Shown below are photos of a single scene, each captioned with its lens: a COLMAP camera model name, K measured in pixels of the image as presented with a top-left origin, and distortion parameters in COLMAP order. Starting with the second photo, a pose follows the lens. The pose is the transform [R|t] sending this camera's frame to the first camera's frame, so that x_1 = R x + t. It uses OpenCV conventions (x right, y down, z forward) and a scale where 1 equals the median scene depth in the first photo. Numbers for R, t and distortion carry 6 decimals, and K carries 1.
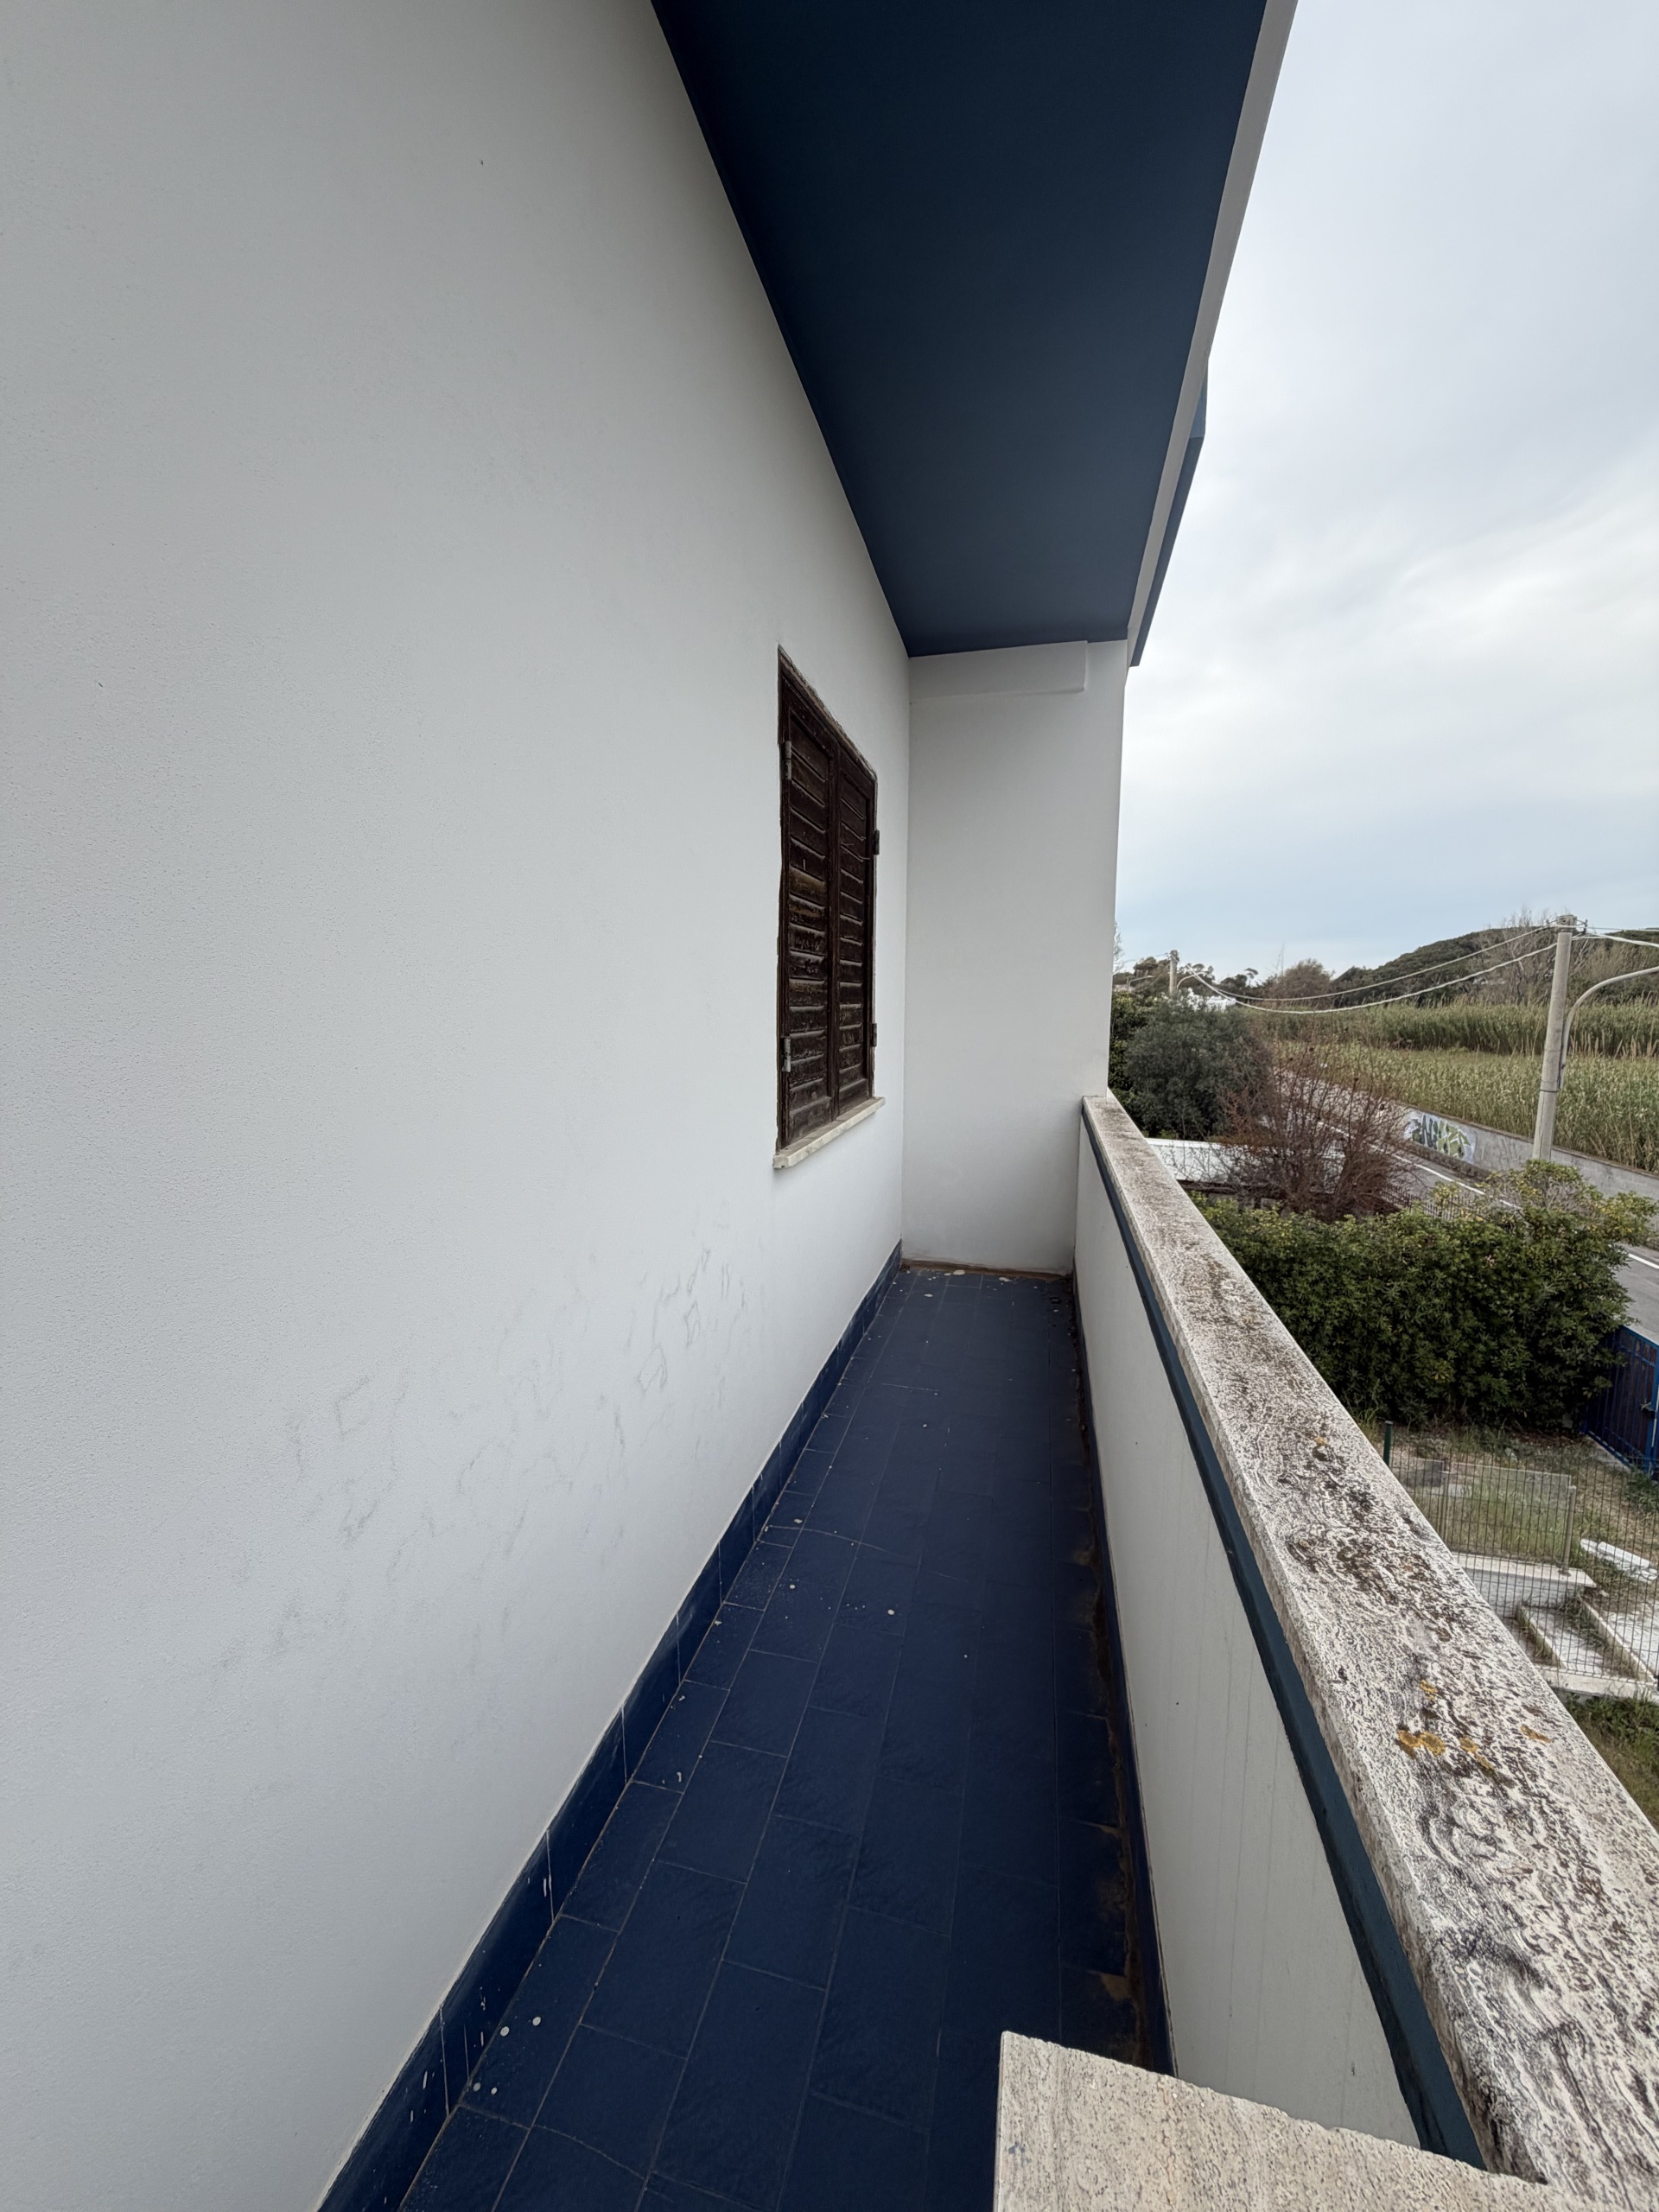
lens RADIAL K [[881.4, 0, 832.1], [0, 881.4, 1108.2], [0, 0, 1]] dist [-0.001785, 0.000472]
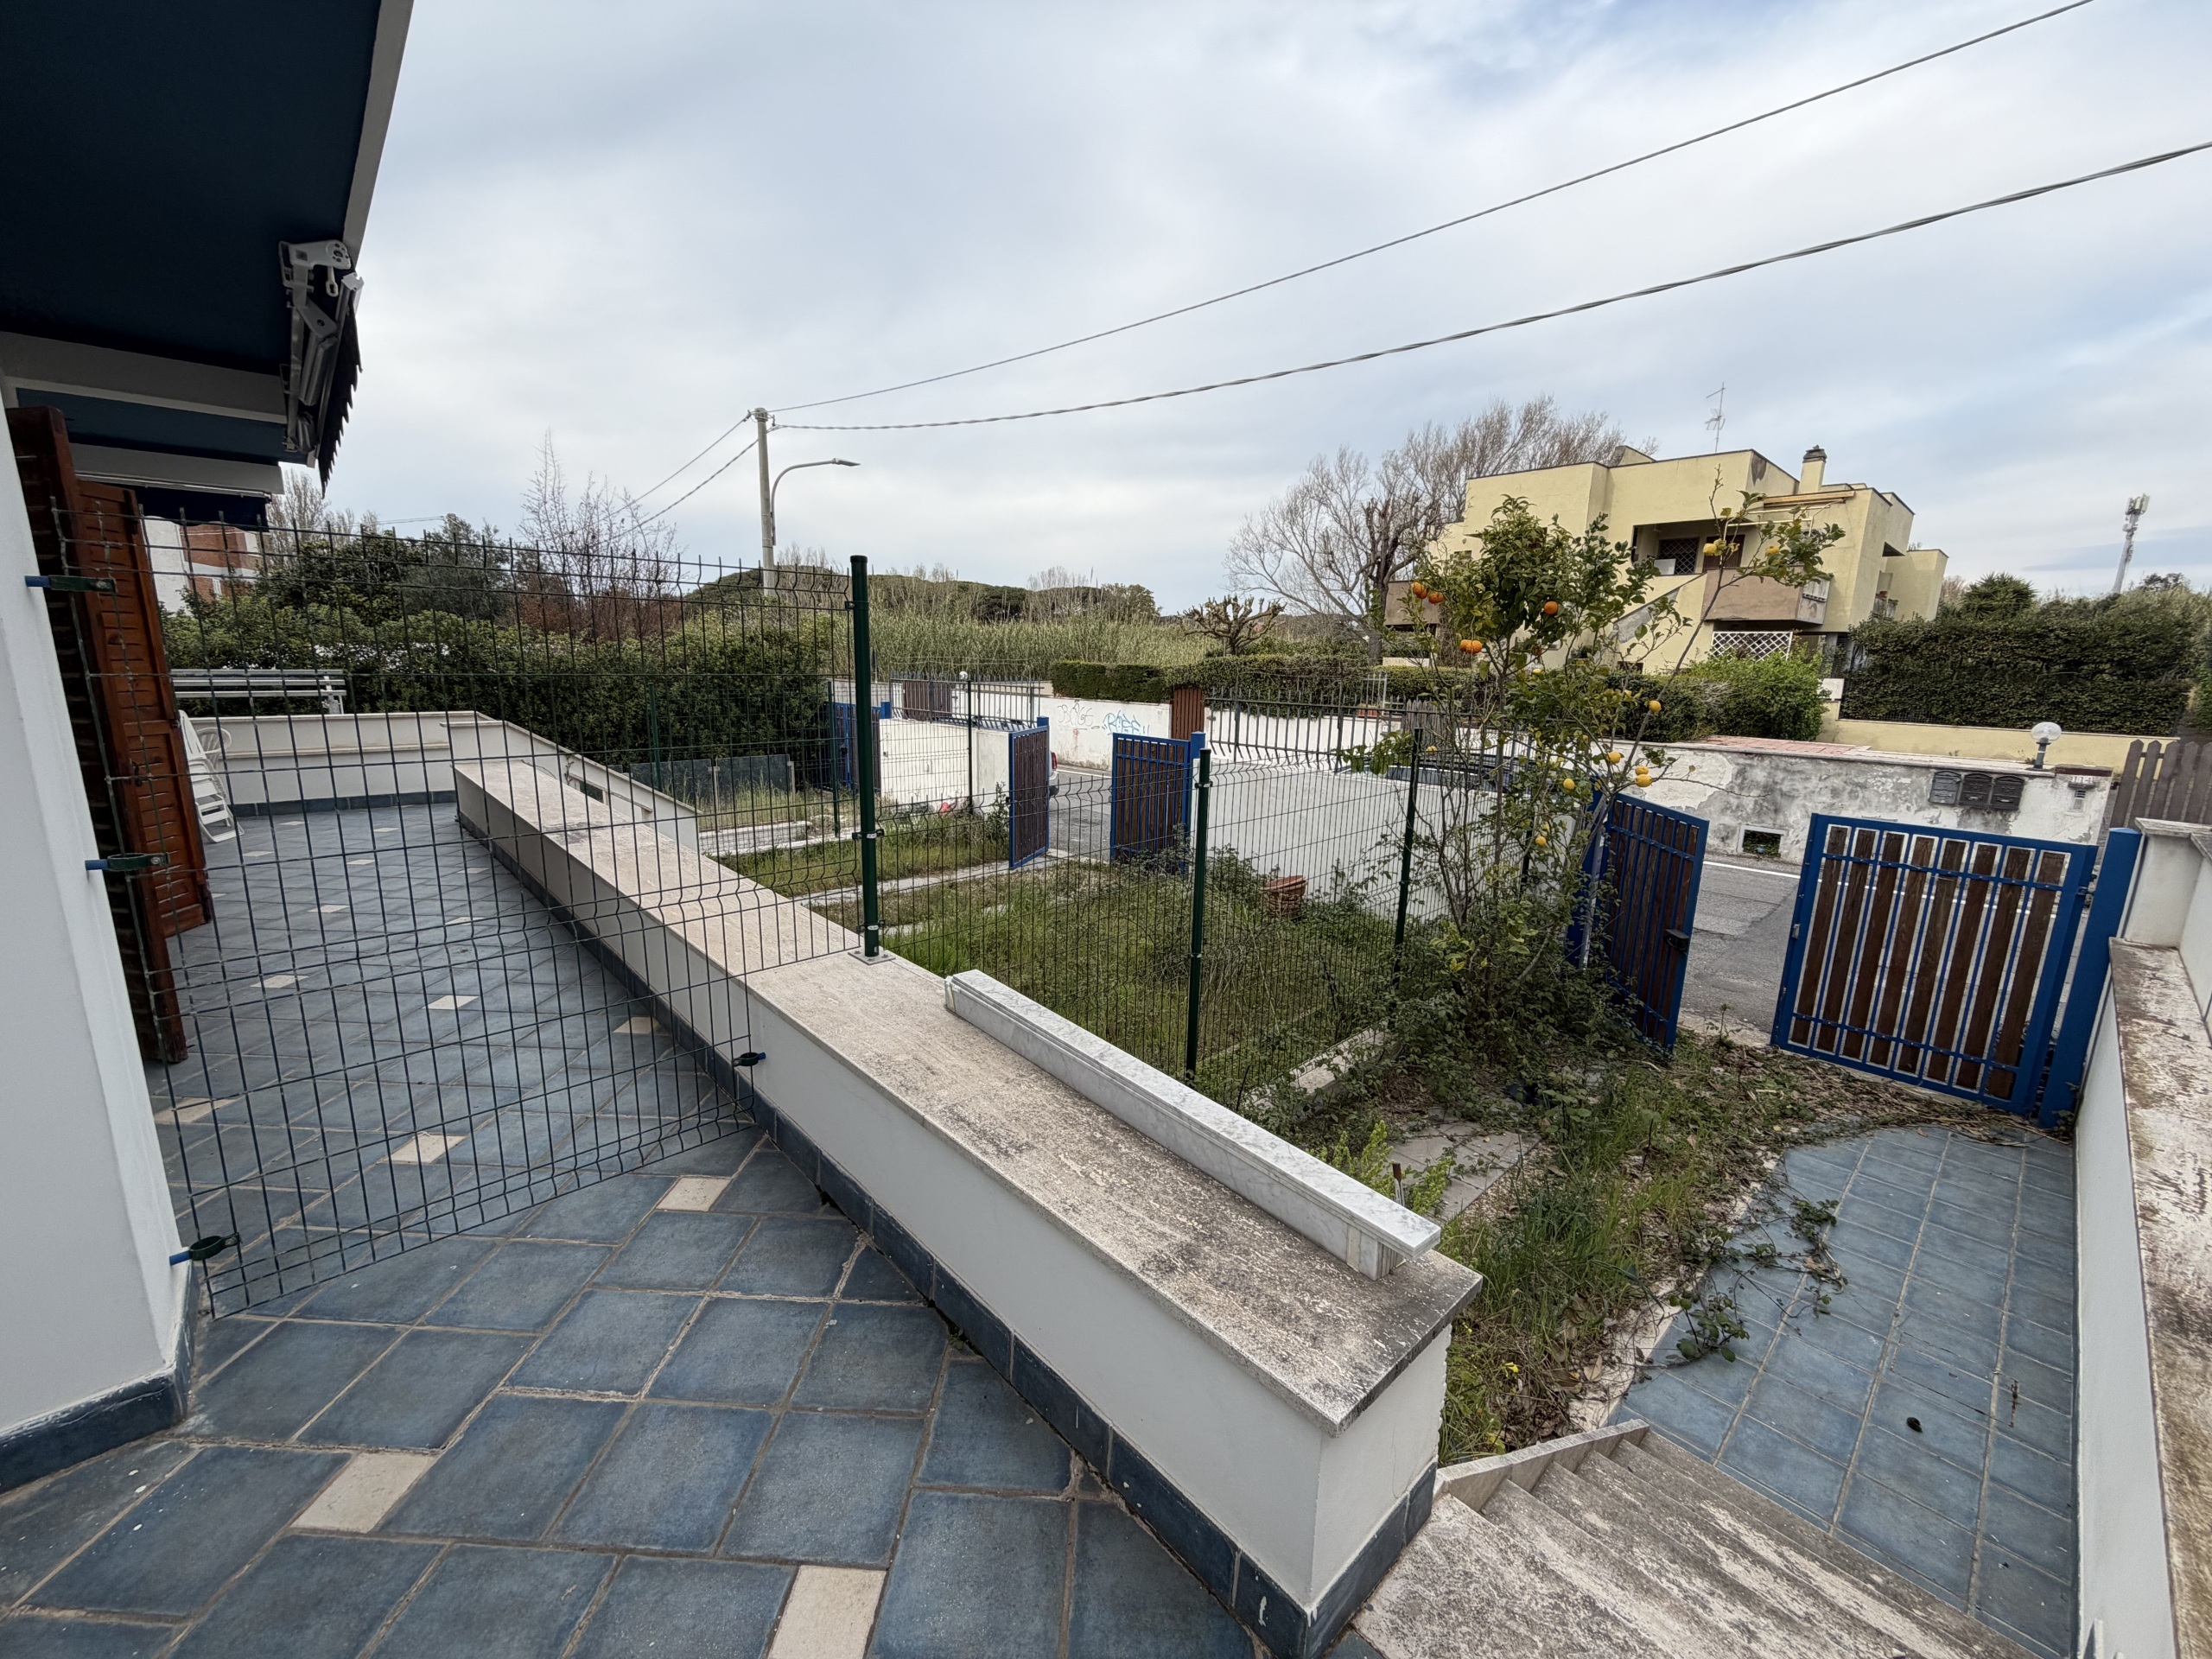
lens RADIAL K [[881.4, 0, 1103.5], [0, 881.4, 825.2], [0, 0, 1]] dist [-0.001785, 0.000472]
pose [[0.559810, -0.151956, 0.814568, -0.062014], [0.082429, 0.988378, 0.127731, 0.287418], [-0.824511, -0.004362, 0.565830, -0.195976]]
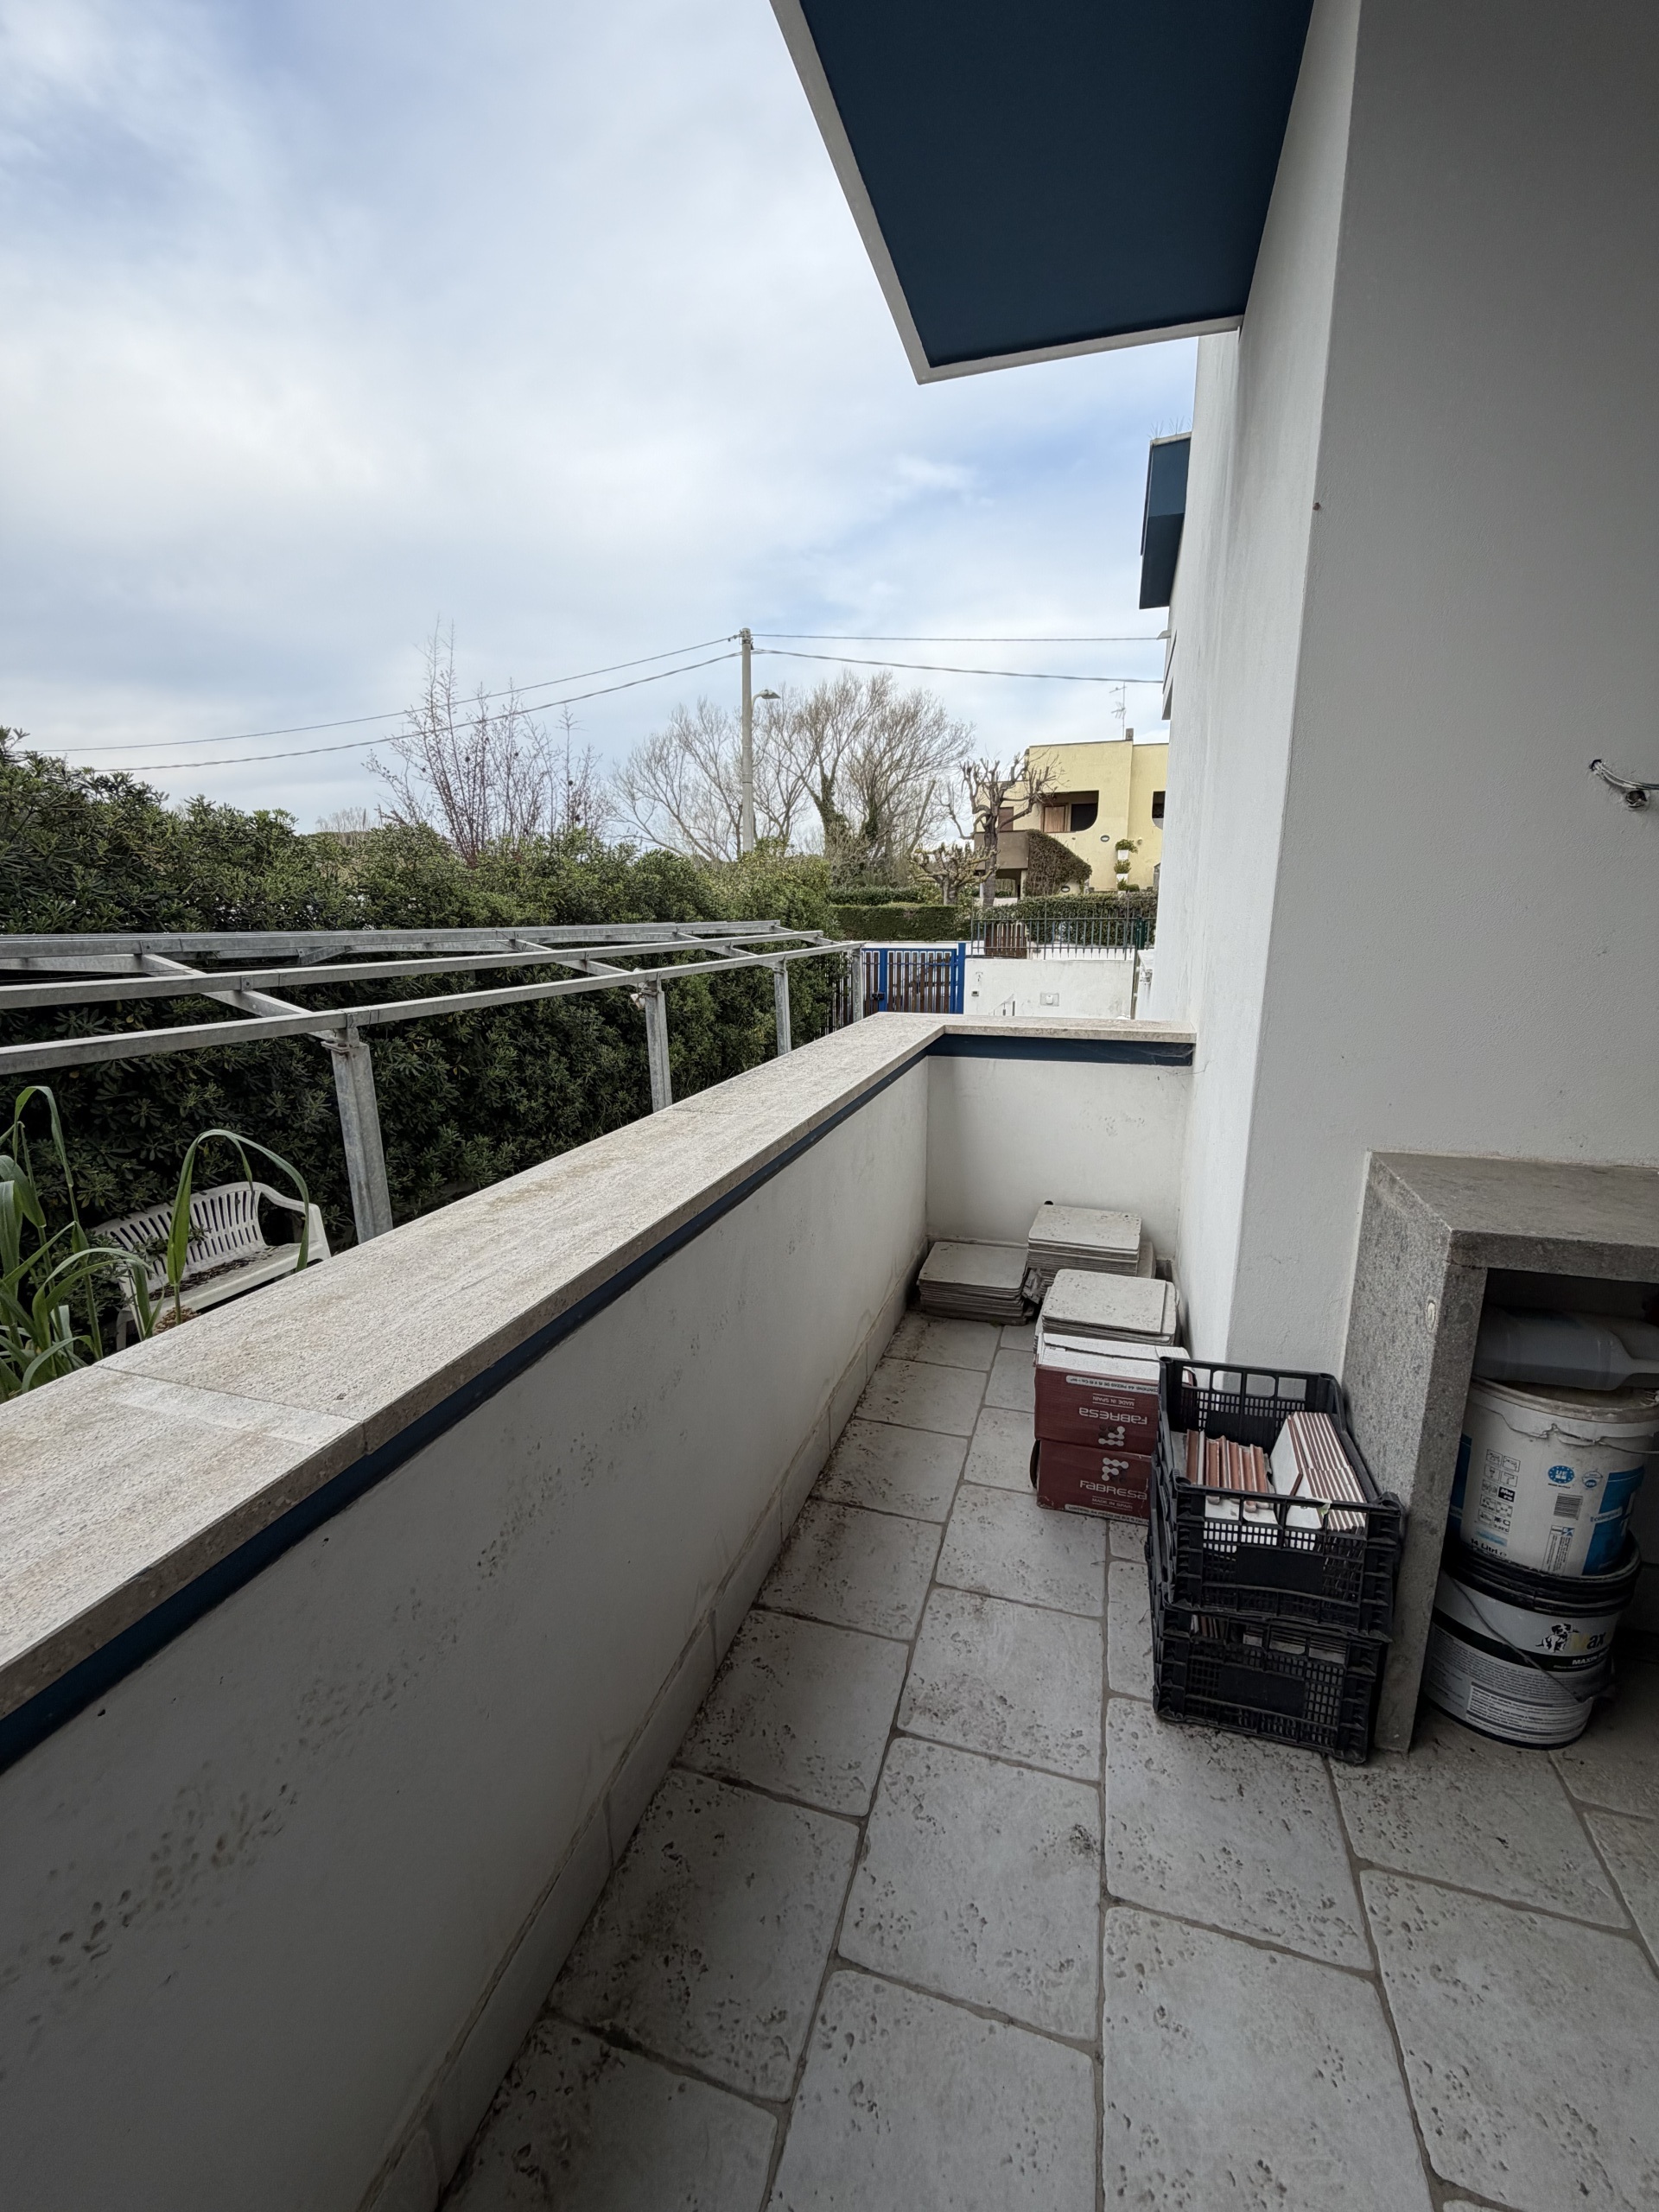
lens RADIAL K [[881.4, 0, 836.2], [0, 881.4, 1107.1], [0, 0, 1]] dist [-0.001785, 0.000472]
pose [[0.071833, -0.224685, 0.971780, -0.520363], [0.125072, 0.968636, 0.214713, 0.182948], [-0.989544, 0.106119, 0.097682, 0.851178]]
